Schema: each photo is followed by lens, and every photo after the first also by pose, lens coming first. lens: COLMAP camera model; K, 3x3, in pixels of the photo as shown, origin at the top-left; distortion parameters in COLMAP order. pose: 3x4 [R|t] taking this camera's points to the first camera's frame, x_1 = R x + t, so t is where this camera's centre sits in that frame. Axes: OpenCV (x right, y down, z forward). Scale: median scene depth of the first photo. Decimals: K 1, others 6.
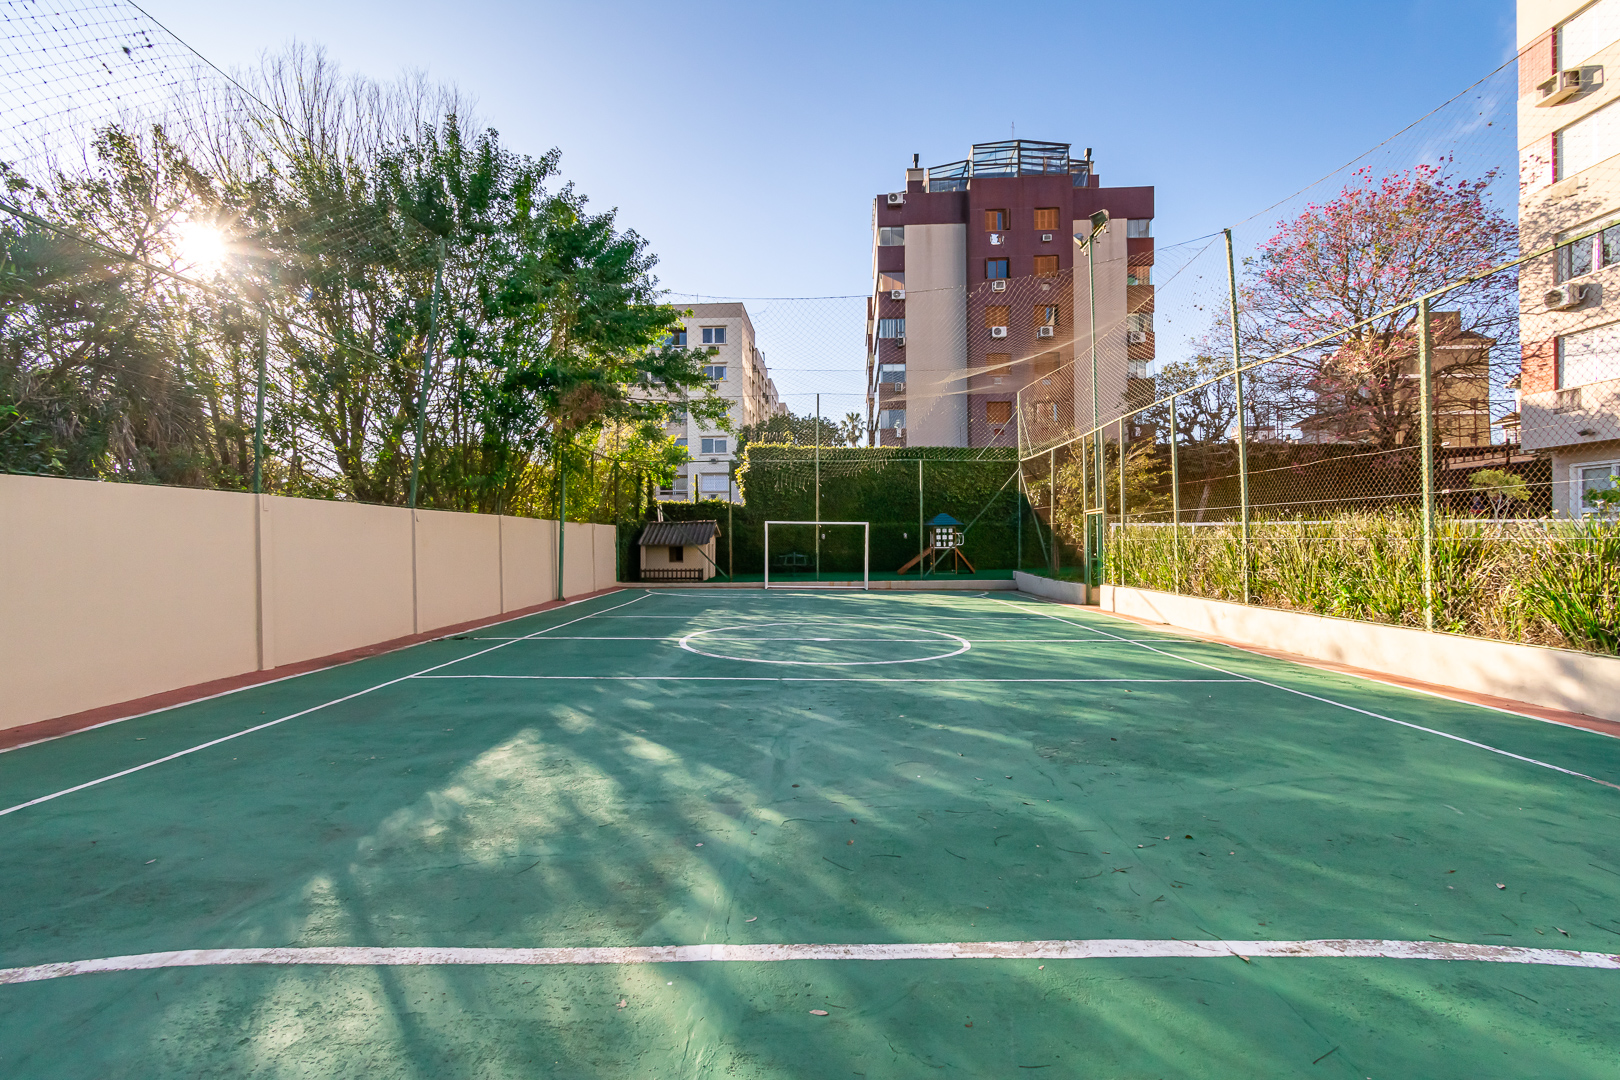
lens RADIAL K [[736.1, 0, 819.8], [0, 736.1, 536.9], [0, 0, 1]] dist [0.003180, -0.000754]
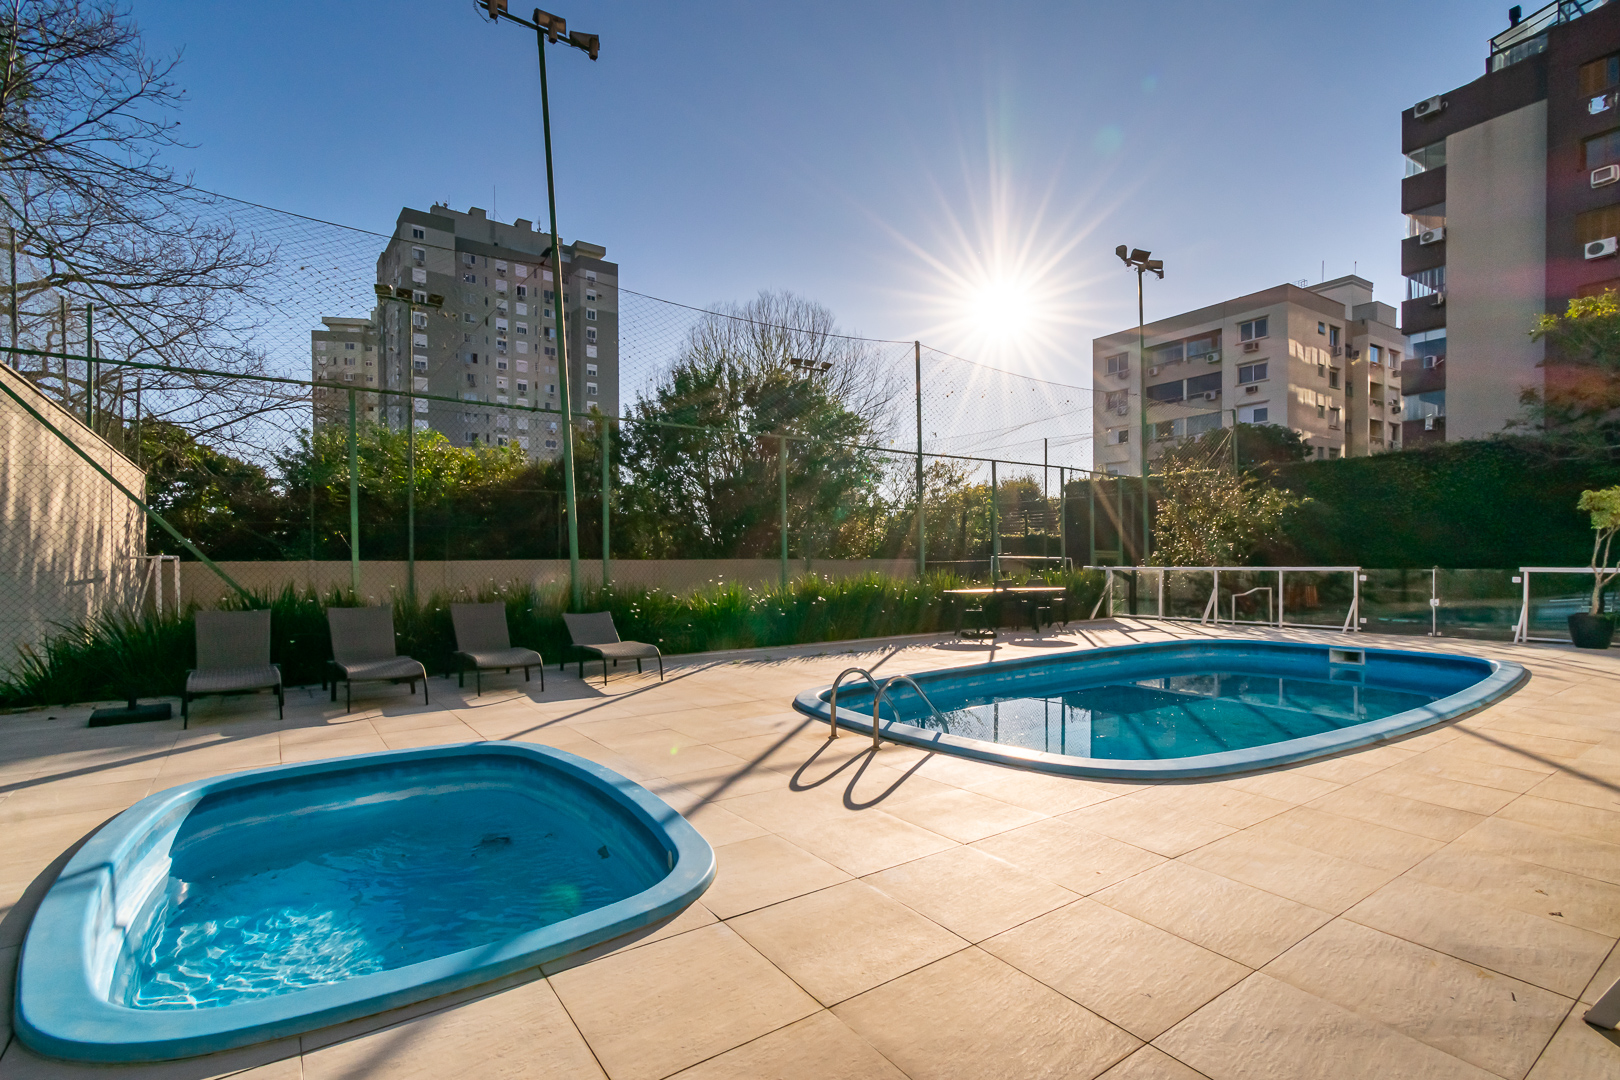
lens RADIAL K [[770.1, 0, 784.5], [0, 770.1, 575.0], [0, 0, 1]] dist [0.003512, -0.000770]
pose [[0.558551, 0.021866, -0.829182, 0.745970], [0.005056, 0.999544, 0.029764, -0.027266], [0.829455, -0.020817, 0.558186, 0.034613]]
